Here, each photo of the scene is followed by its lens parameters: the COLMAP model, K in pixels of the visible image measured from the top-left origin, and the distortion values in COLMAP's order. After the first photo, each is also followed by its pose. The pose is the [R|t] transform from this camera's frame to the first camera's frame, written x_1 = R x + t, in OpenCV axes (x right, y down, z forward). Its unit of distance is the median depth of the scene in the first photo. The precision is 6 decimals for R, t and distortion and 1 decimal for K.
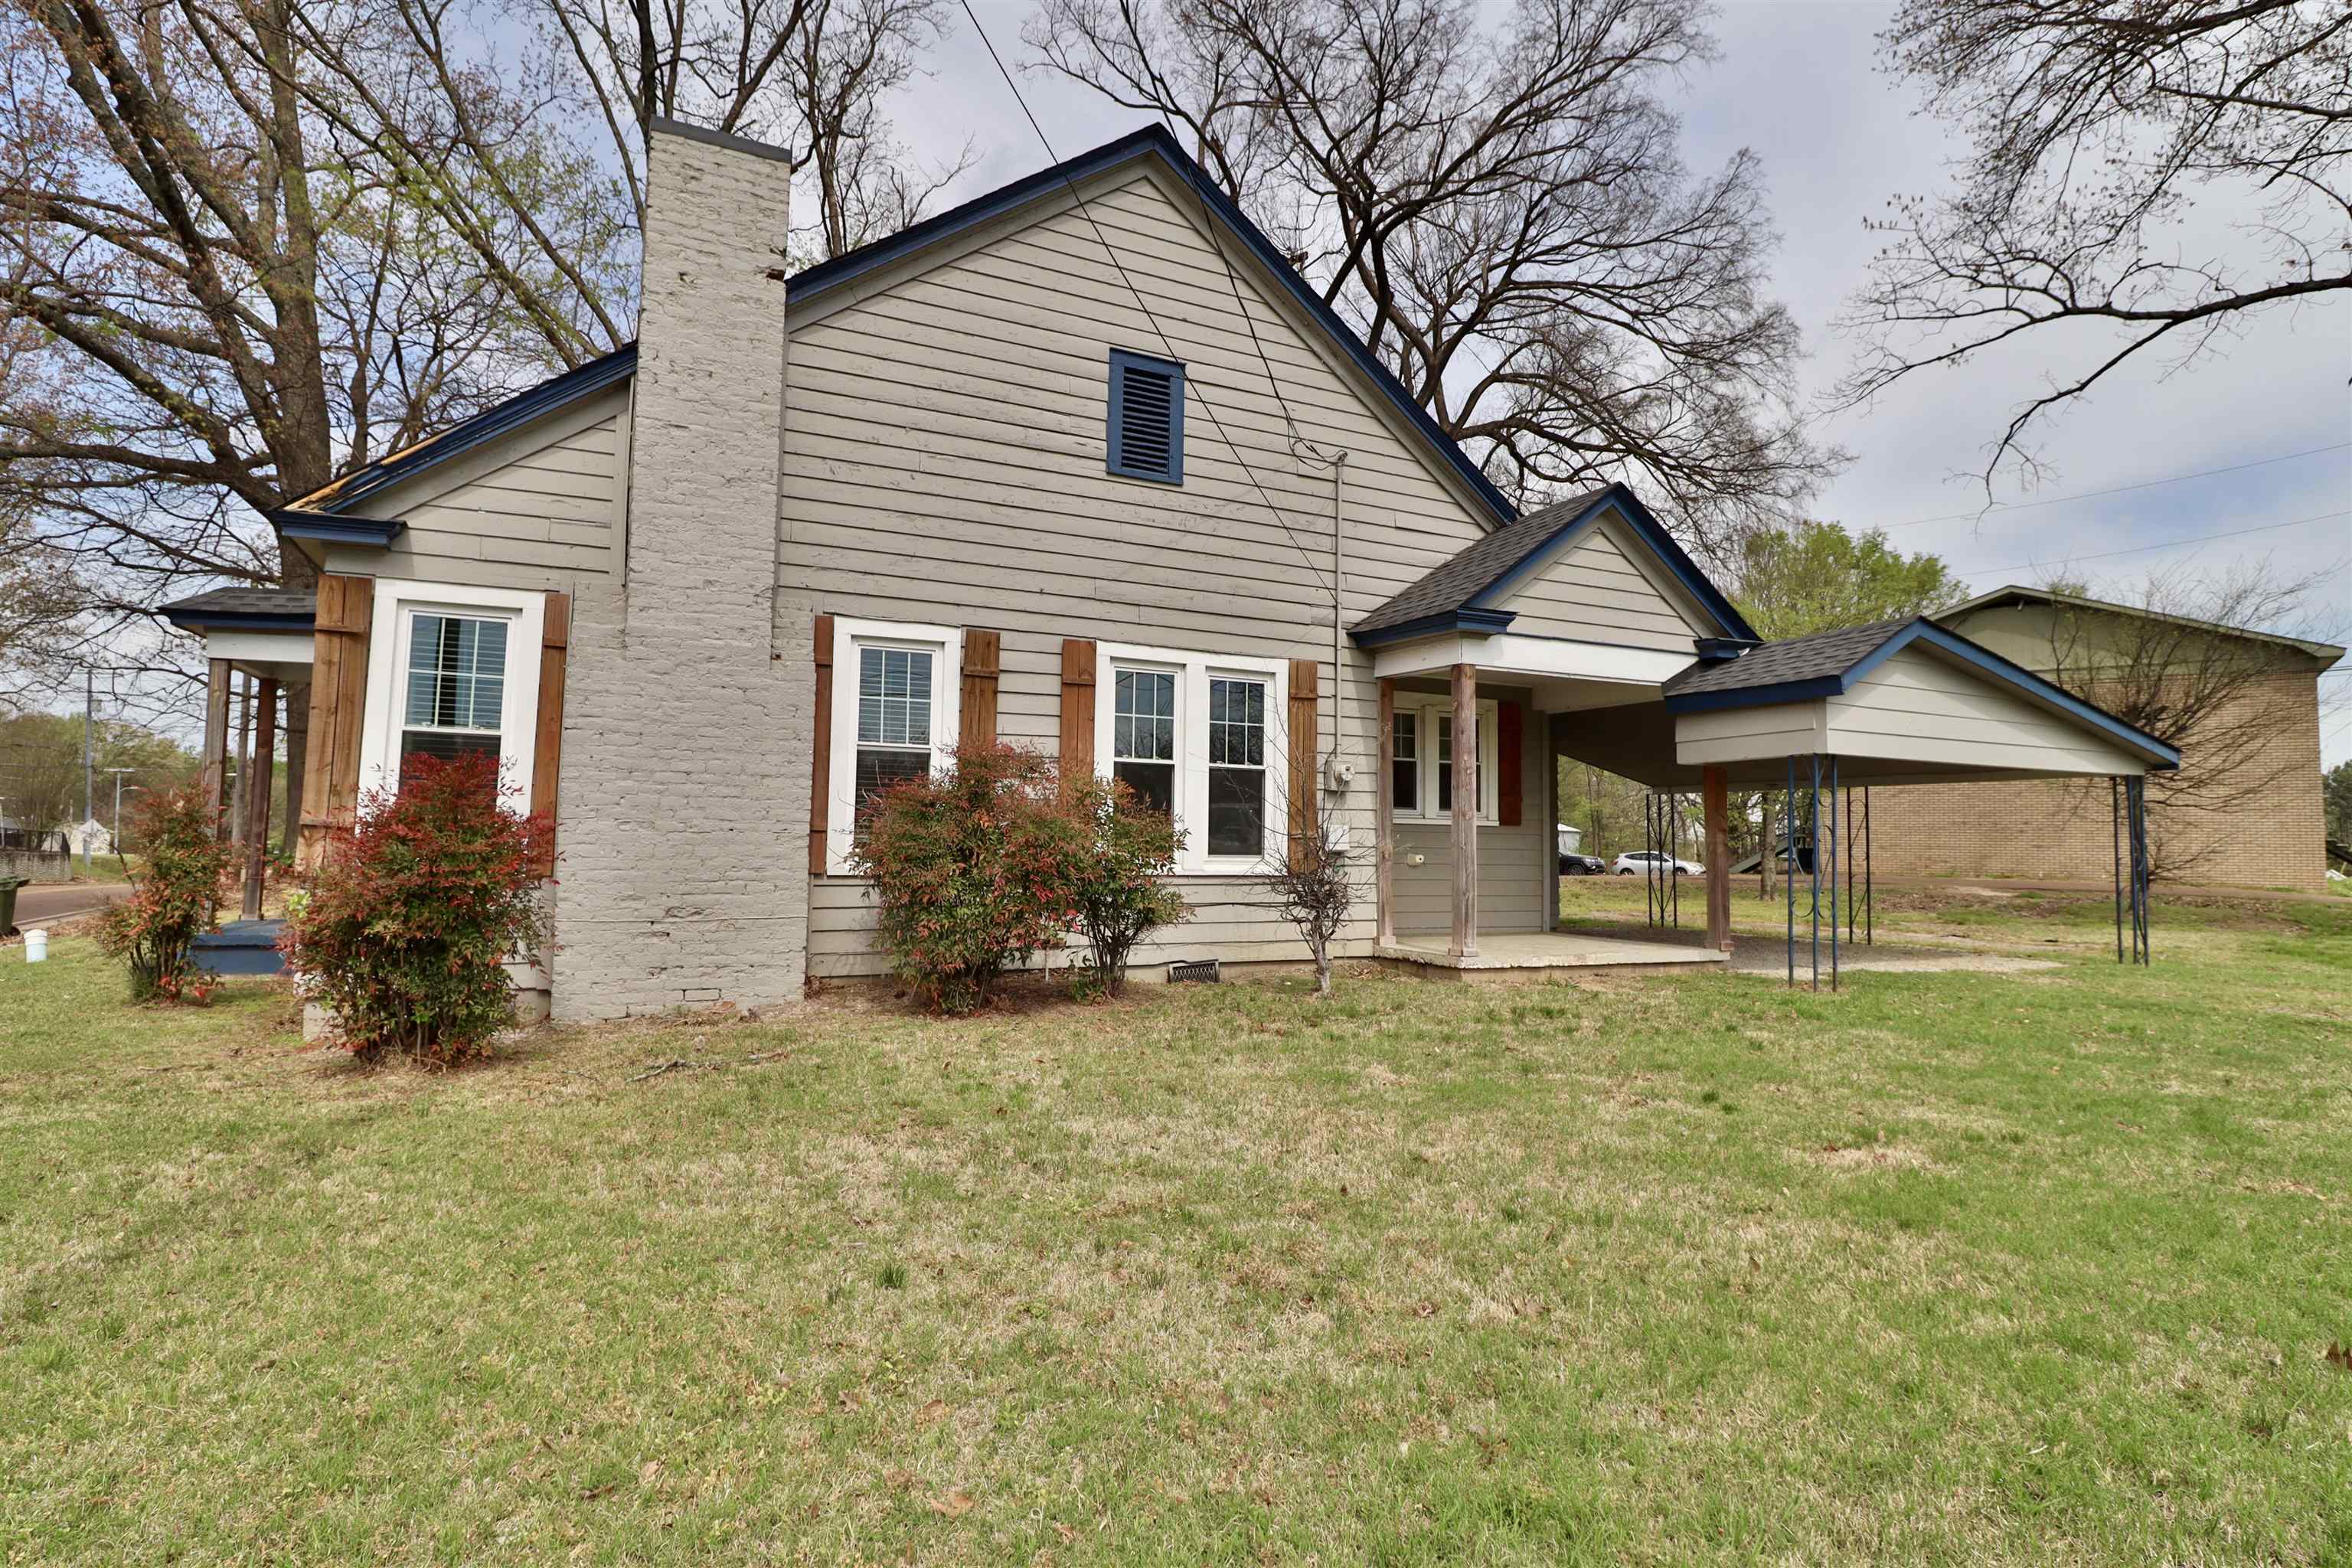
lens RADIAL K [[1213.7, 0, 1182.9], [0, 1213.7, 776.2], [0, 0, 1]] dist [0.000803, -0.014332]
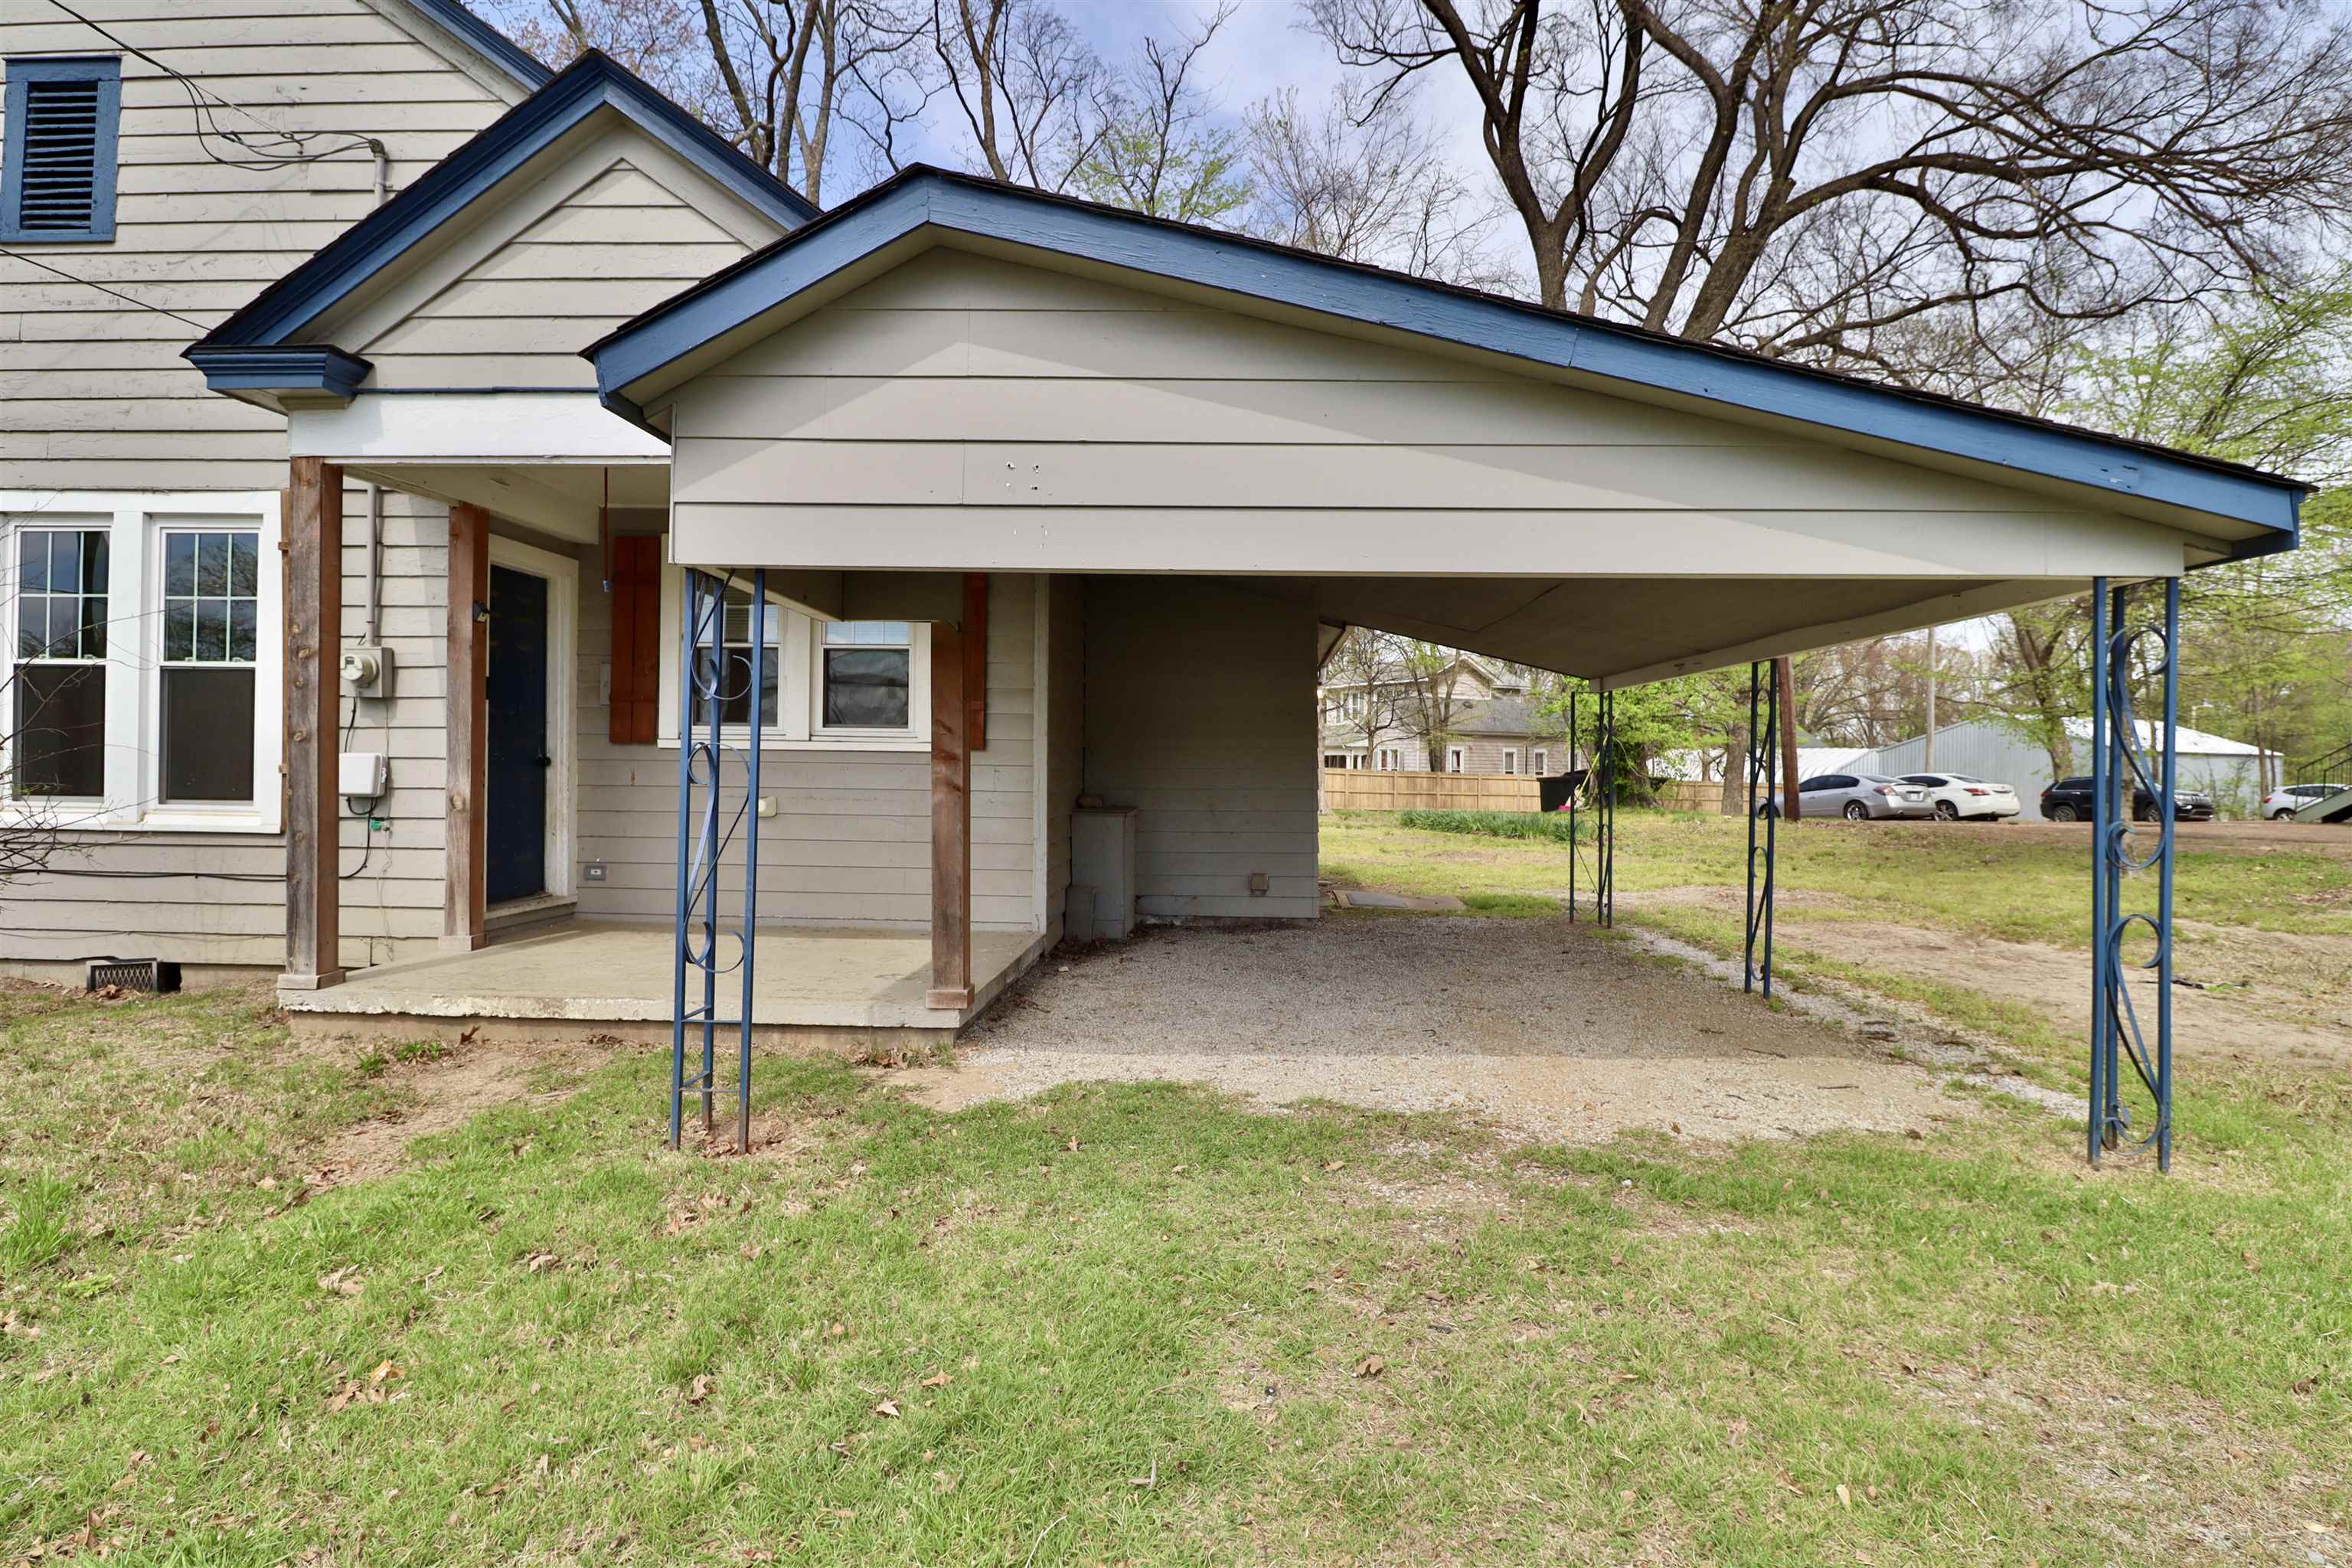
lens RADIAL K [[1213.7, 0, 1173.6], [0, 1213.7, 775.8], [0, 0, 1]] dist [0.000803, -0.014332]
pose [[0.885470, 0.002803, -0.464687, 0.804978], [0.025238, 0.998216, 0.054112, 0.029404], [0.464010, -0.059642, 0.883820, 0.665825]]
